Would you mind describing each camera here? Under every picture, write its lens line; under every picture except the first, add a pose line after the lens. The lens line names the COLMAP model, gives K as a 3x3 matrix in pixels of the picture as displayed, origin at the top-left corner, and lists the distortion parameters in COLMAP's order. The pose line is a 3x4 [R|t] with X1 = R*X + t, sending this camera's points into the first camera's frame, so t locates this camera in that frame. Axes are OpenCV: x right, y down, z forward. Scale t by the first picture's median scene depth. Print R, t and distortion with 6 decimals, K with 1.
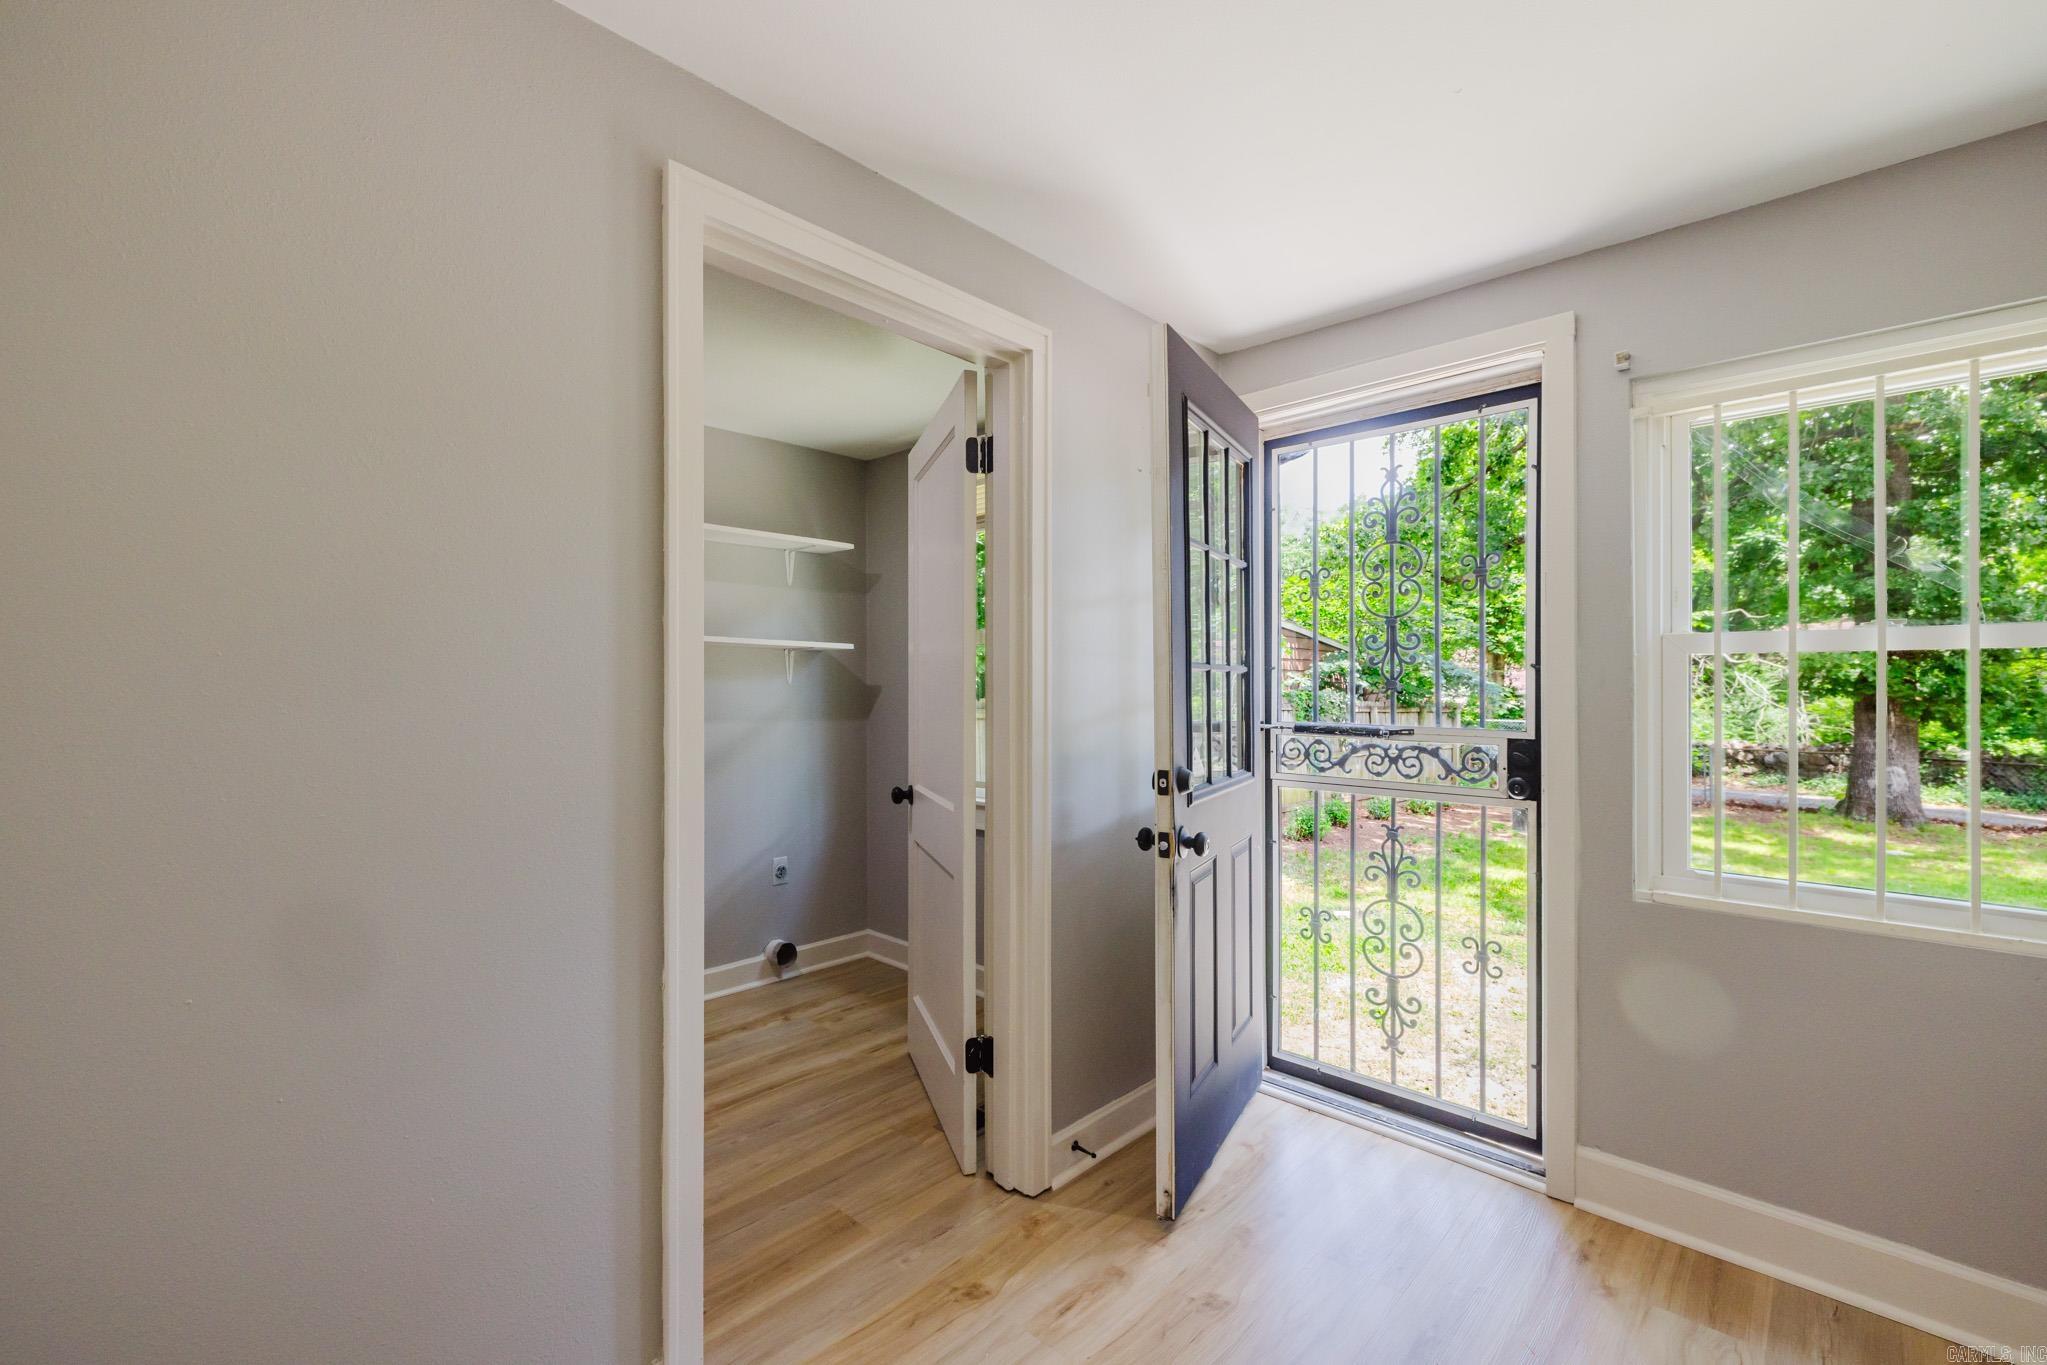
lens RADIAL K [[848.5, 0, 1023.3], [0, 848.5, 697.9], [0, 0, 1]] dist [-0.001683, -0.000181]
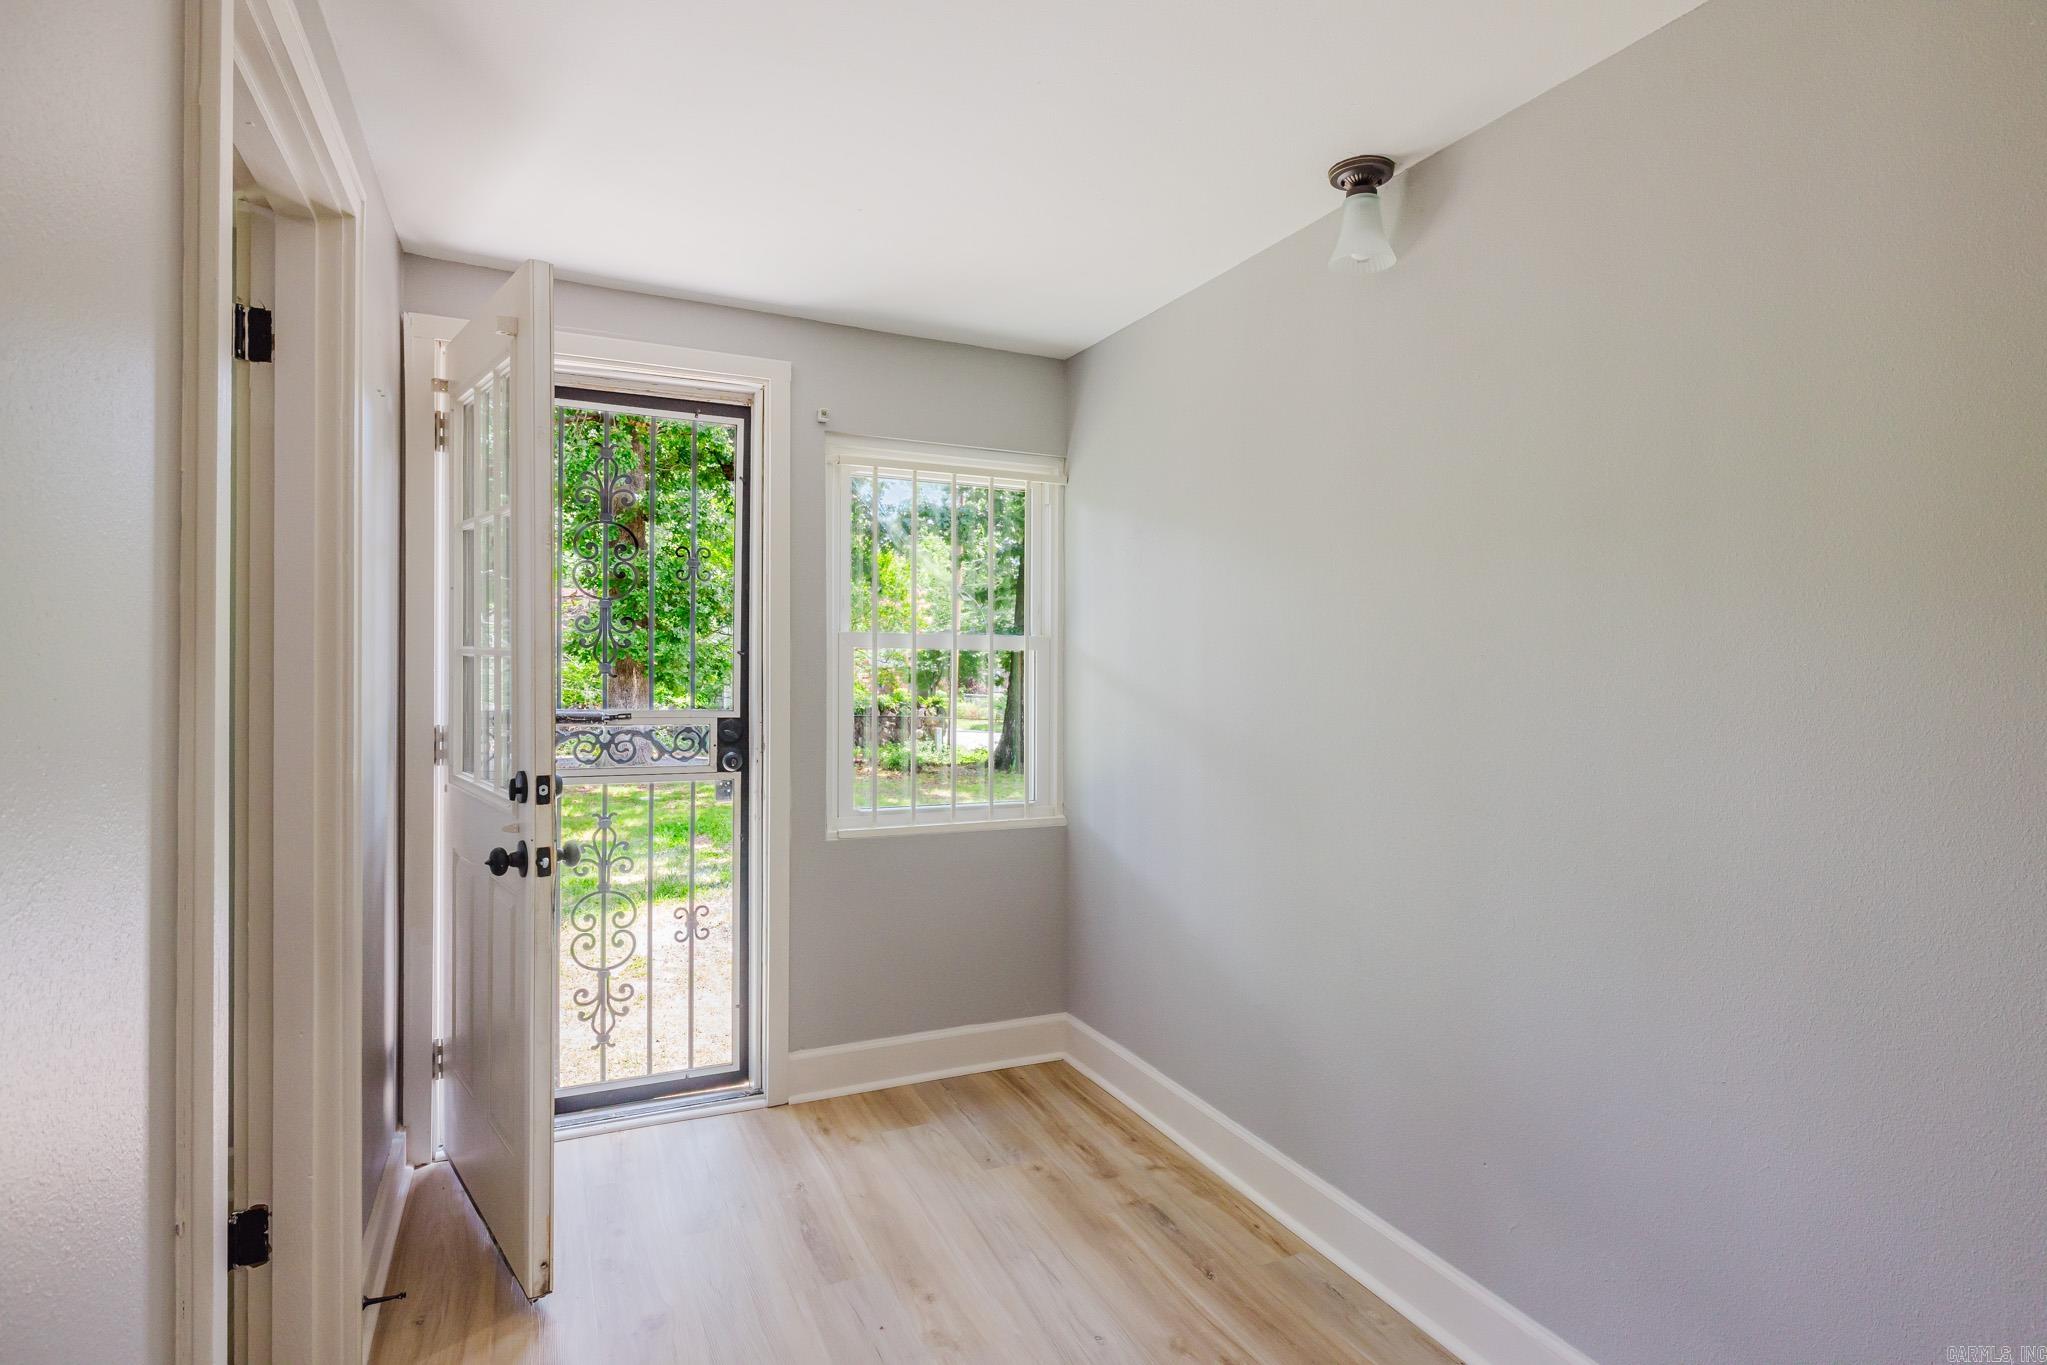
lens RADIAL K [[1007.5, 0, 1027.2], [0, 1007.5, 651.2], [0, 0, 1]] dist [0.000191, 0.000289]
pose [[0.383537, 0.008188, 0.923489, -0.461022], [0.002134, 0.999950, -0.009752, -0.023496], [-0.923523, 0.005712, 0.383501, 0.115387]]
